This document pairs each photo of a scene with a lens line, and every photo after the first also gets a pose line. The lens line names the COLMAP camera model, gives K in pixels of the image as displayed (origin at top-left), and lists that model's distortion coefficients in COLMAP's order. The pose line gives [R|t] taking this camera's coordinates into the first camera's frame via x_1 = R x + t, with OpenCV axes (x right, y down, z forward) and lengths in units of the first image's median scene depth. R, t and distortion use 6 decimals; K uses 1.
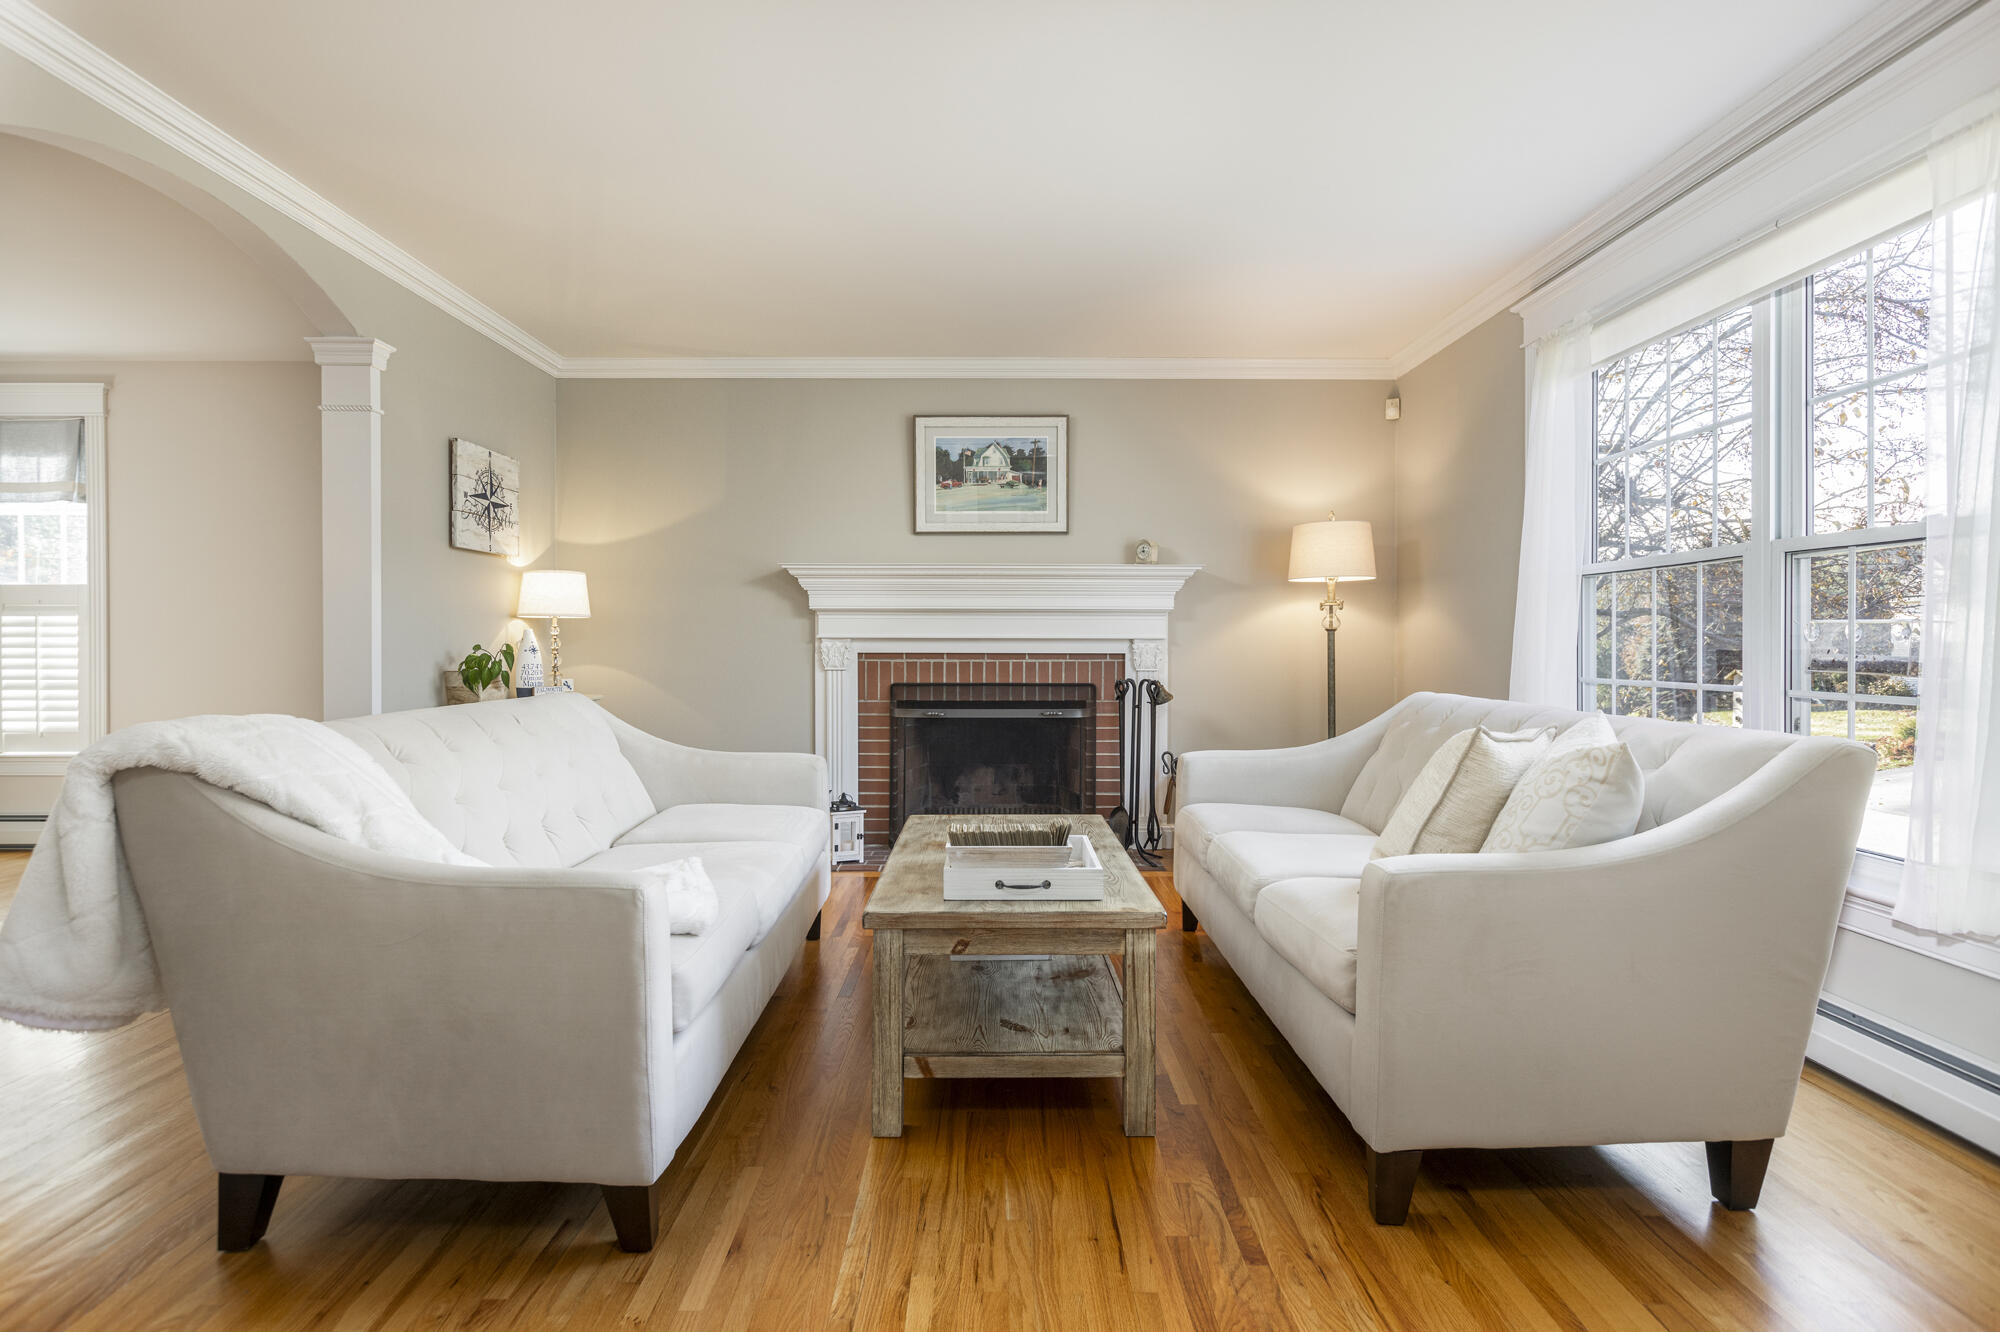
lens RADIAL K [[1049.0, 0, 1007.5], [0, 1049.0, 645.1], [0, 0, 1]] dist [-0.013461, 0.000114]
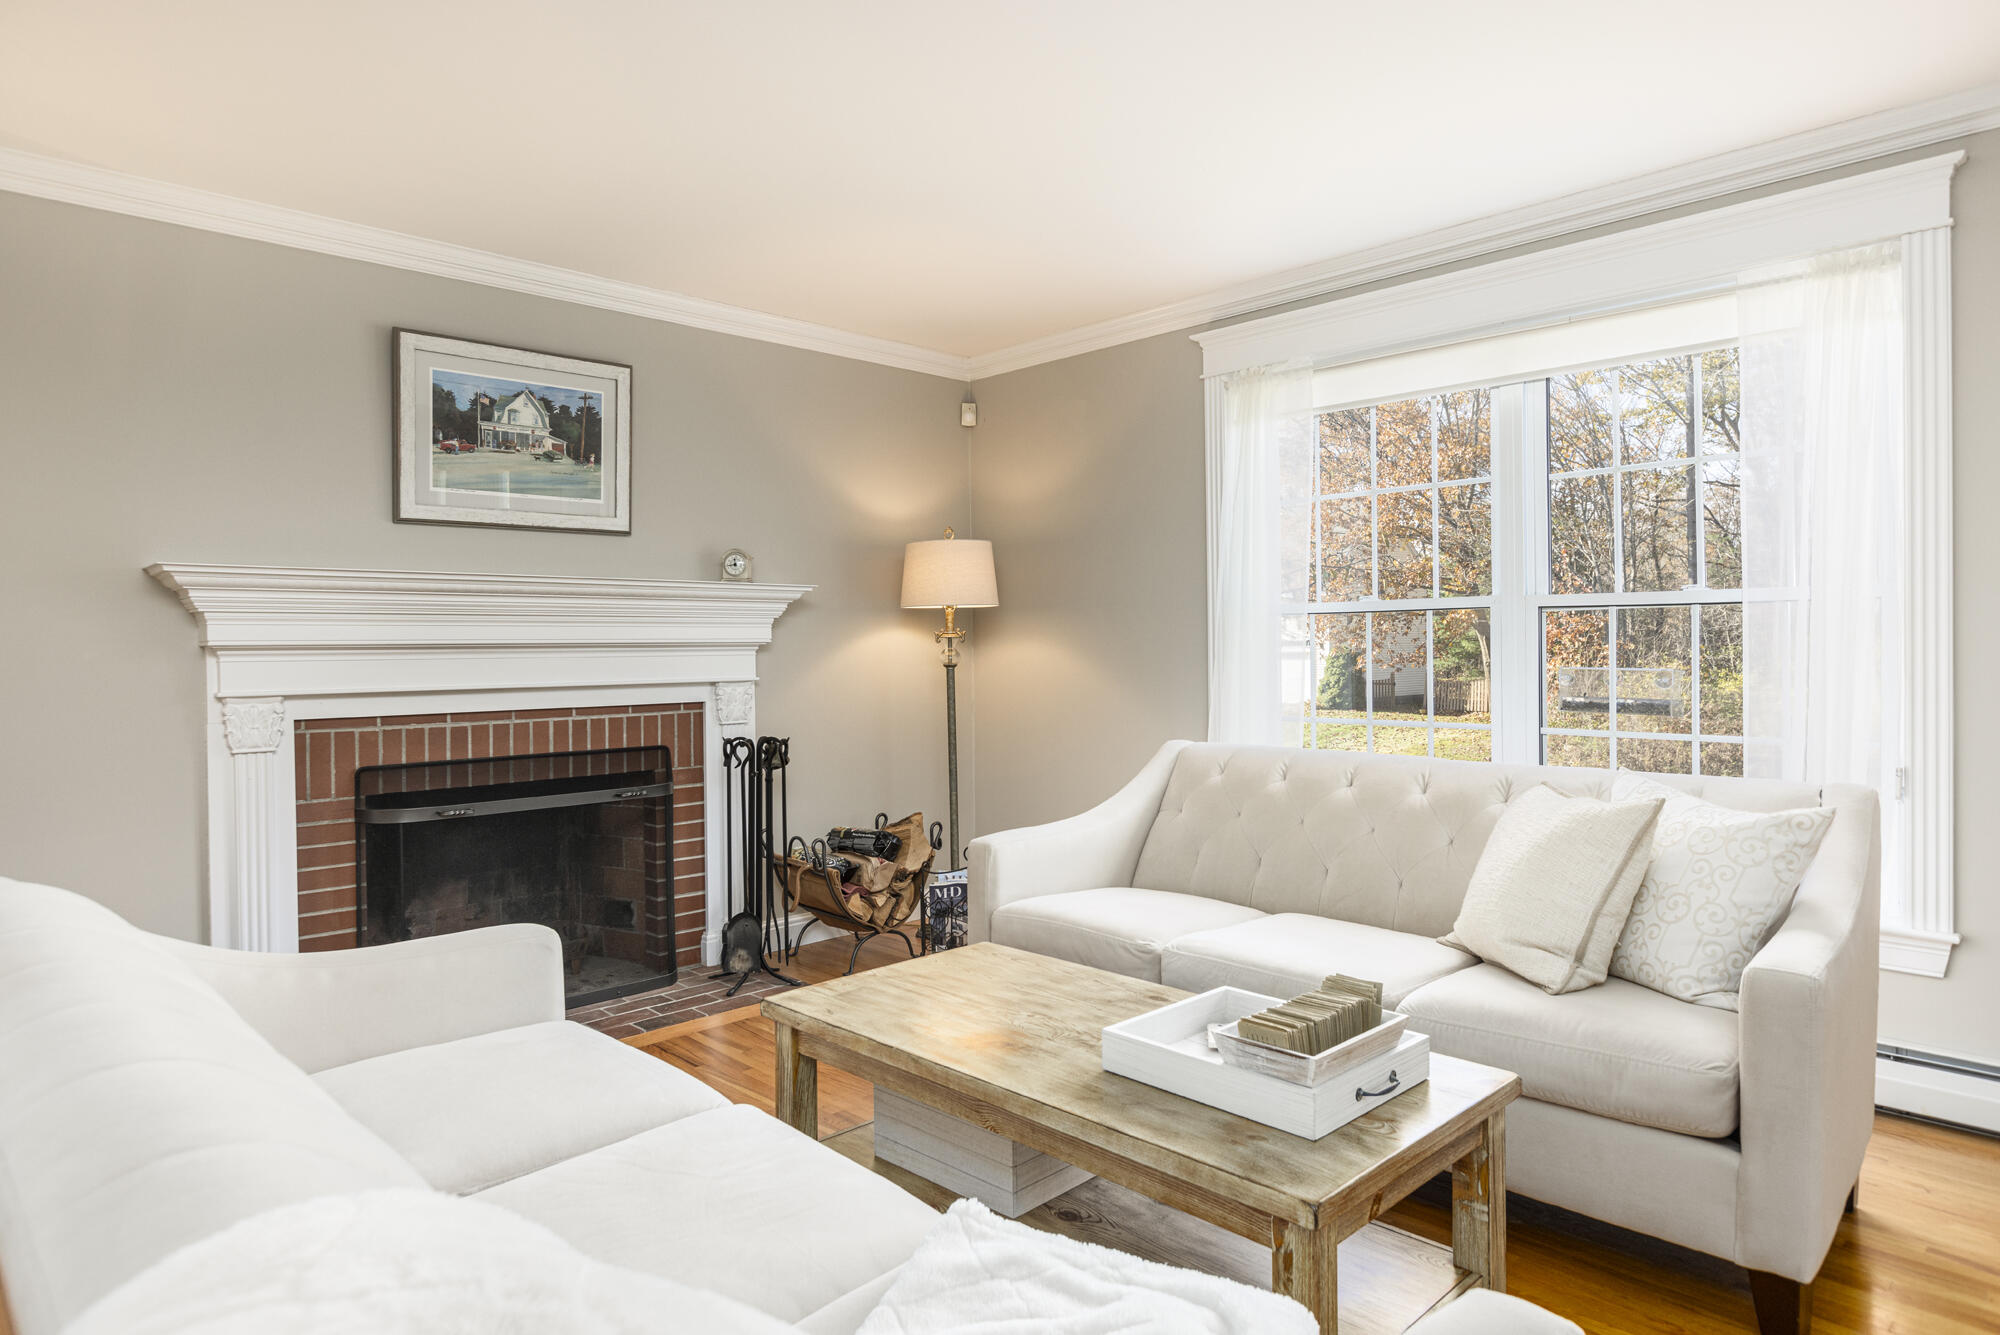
lens RADIAL K [[1167.4, 0, 1002.9], [0, 1167.4, 659.0], [0, 0, 1]] dist [-0.006584, -0.001989]
pose [[0.728105, -0.016081, 0.685277, -0.298520], [0.011850, 0.999871, 0.010872, -0.028833], [-0.685363, 0.000204, 0.728201, 0.262144]]
